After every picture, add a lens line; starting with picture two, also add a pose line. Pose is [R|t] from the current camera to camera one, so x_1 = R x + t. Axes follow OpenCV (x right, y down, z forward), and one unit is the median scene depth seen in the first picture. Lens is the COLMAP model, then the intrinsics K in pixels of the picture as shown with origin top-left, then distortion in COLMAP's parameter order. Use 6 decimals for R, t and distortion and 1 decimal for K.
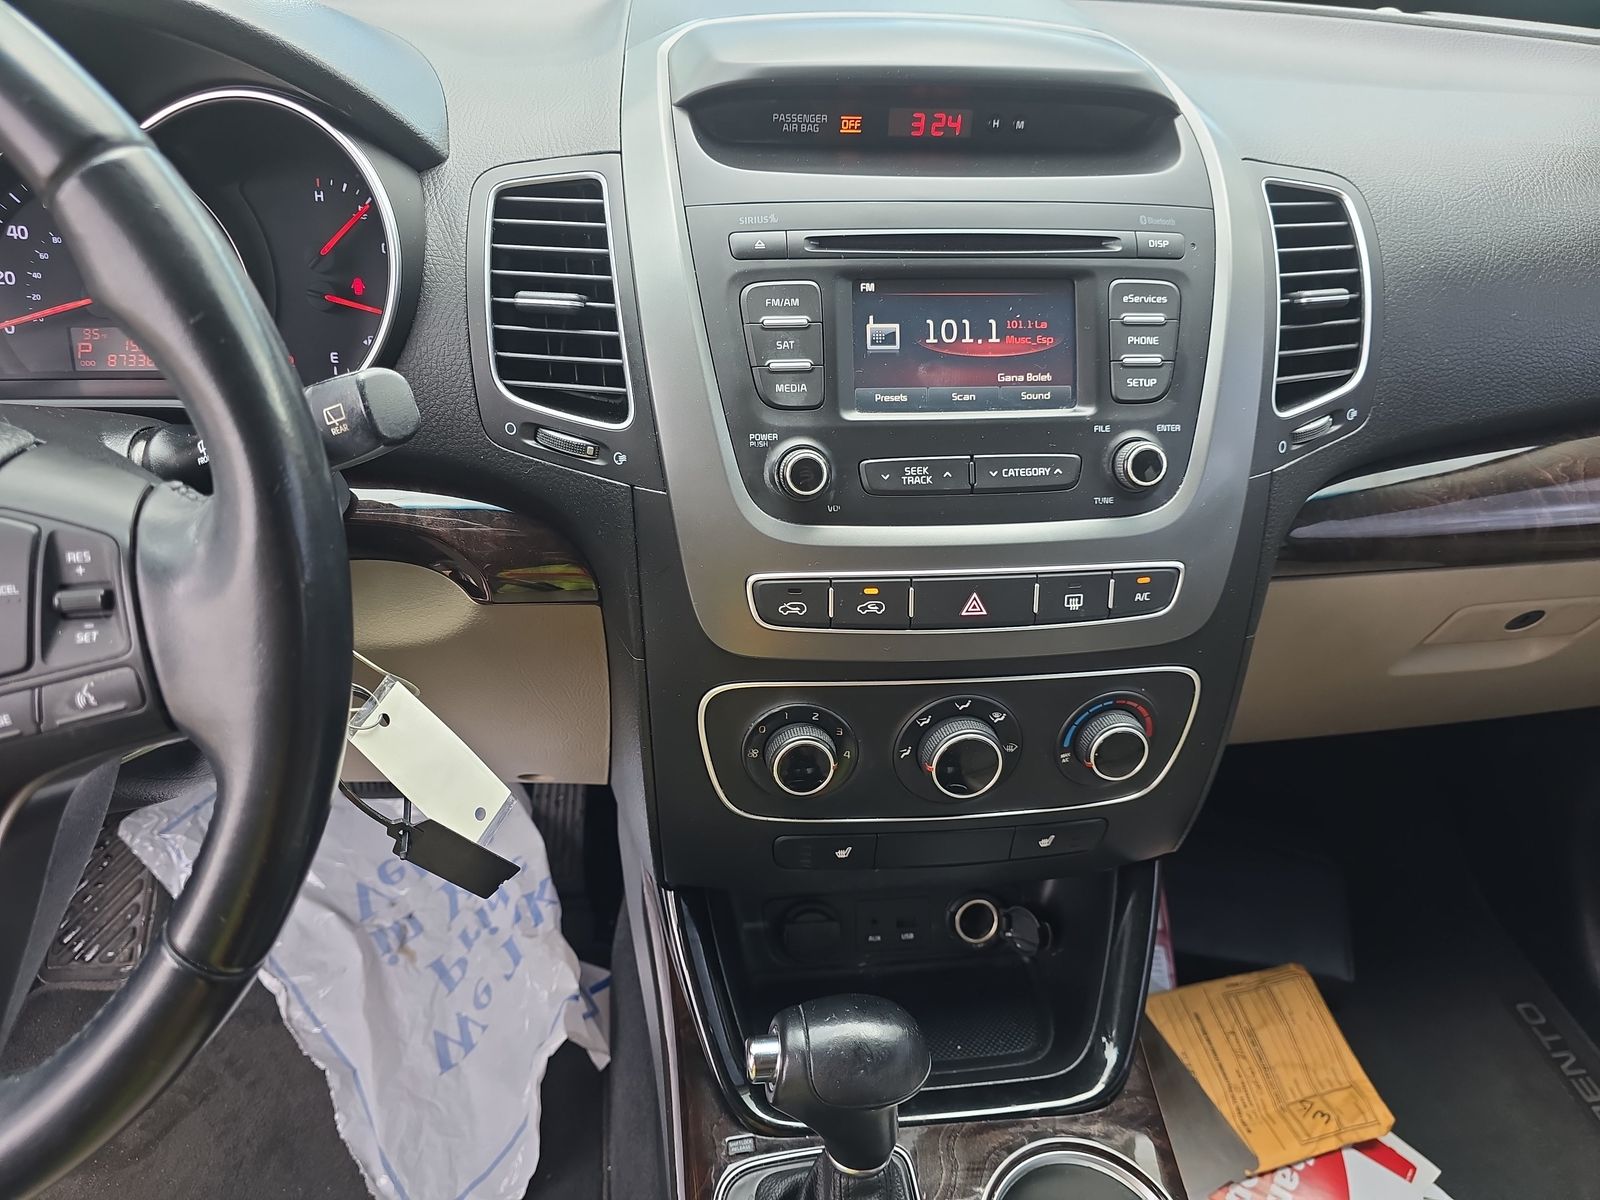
lens RADIAL K [[1069.7, 0, 802.8], [0, 1069.7, 574.4], [0, 0, 1]] dist [0.042902, -0.064126]
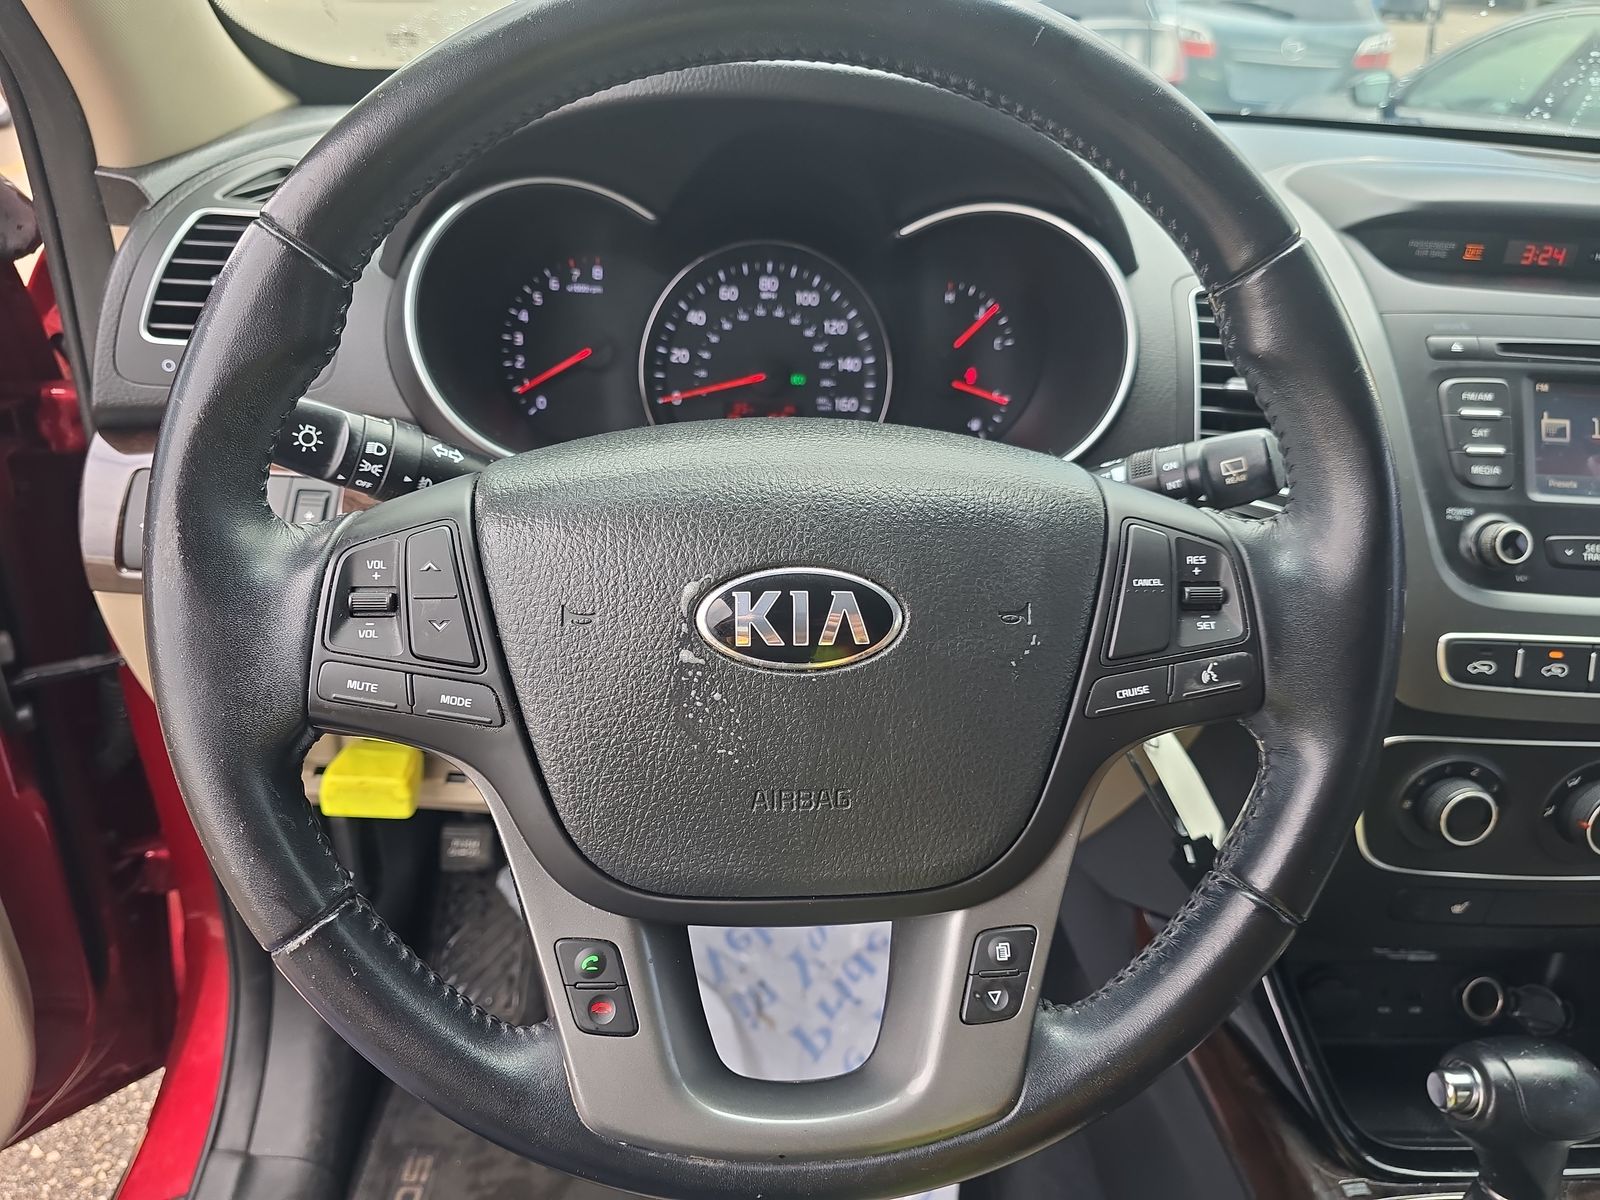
lens RADIAL K [[1069.7, 0, 802.8], [0, 1069.7, 574.4], [0, 0, 1]] dist [0.042902, -0.064126]
pose [[0.997590, 0.047952, -0.050147, -0.658136], [-0.053443, 0.991971, -0.114614, 0.101917], [0.044248, 0.117018, 0.992144, -0.142882]]
